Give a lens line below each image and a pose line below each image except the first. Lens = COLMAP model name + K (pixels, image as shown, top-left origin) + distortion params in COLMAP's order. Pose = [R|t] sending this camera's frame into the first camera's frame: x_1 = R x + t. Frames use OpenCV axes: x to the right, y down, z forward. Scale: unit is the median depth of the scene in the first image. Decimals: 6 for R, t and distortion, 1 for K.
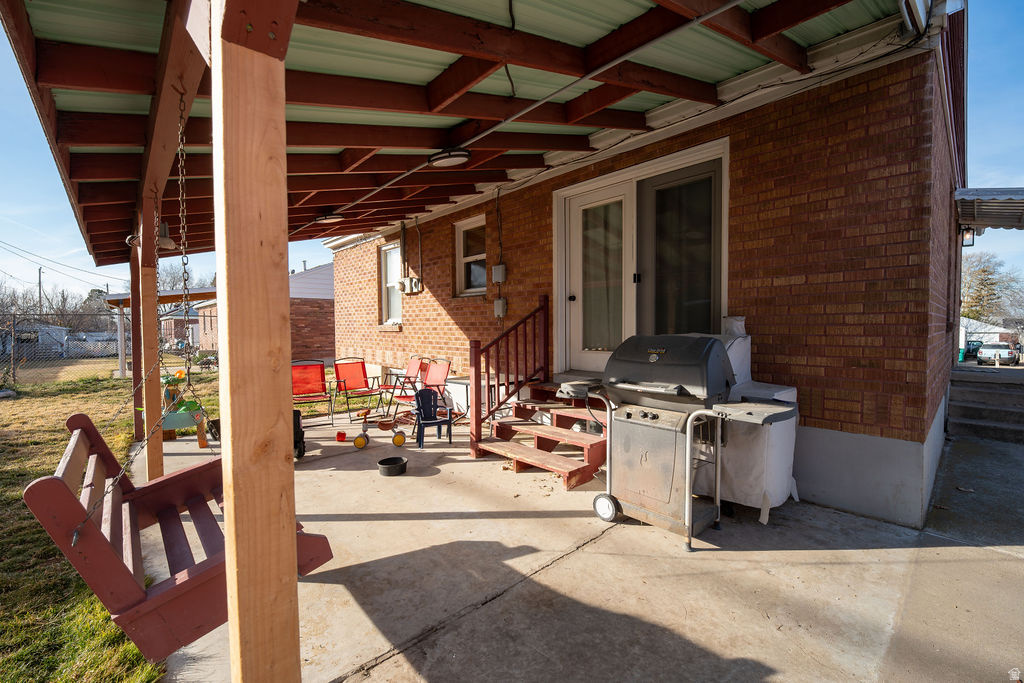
lens RADIAL K [[438.0, 0, 513.5], [0, 438.0, 342.2], [0, 0, 1]] dist [-0.037859, 0.000237]
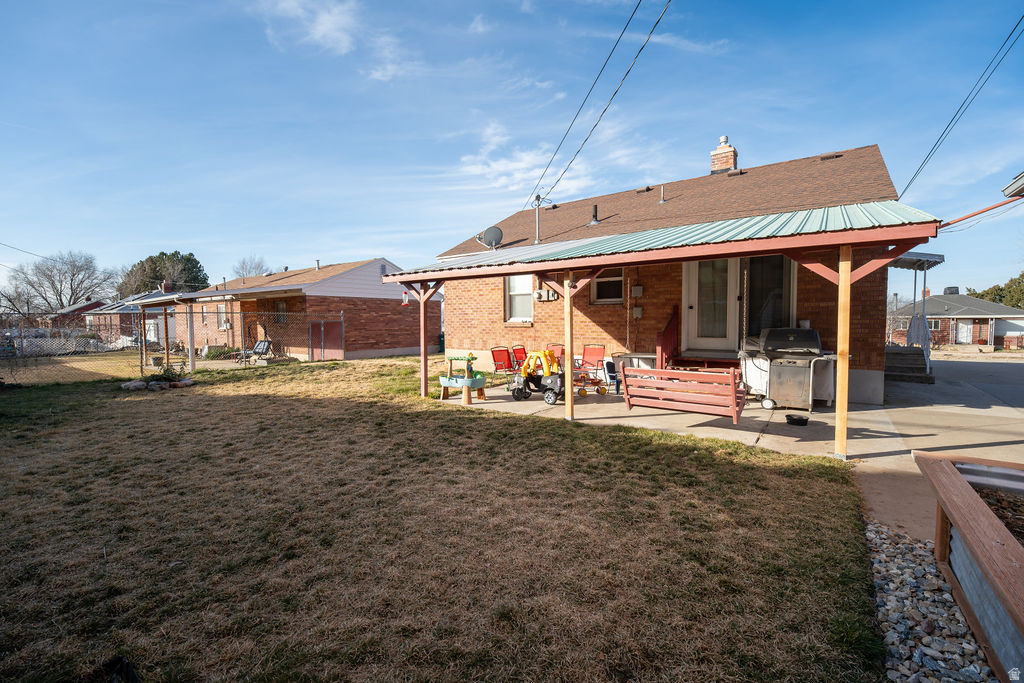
lens RADIAL K [[438.0, 0, 510.7], [0, 438.0, 341.3], [0, 0, 1]] dist [-0.037859, 0.000237]
pose [[0.982975, -0.015354, 0.183099, -0.898115], [0.012579, 0.999788, 0.016310, -0.003437], [-0.183310, -0.013729, 0.982959, -0.578031]]
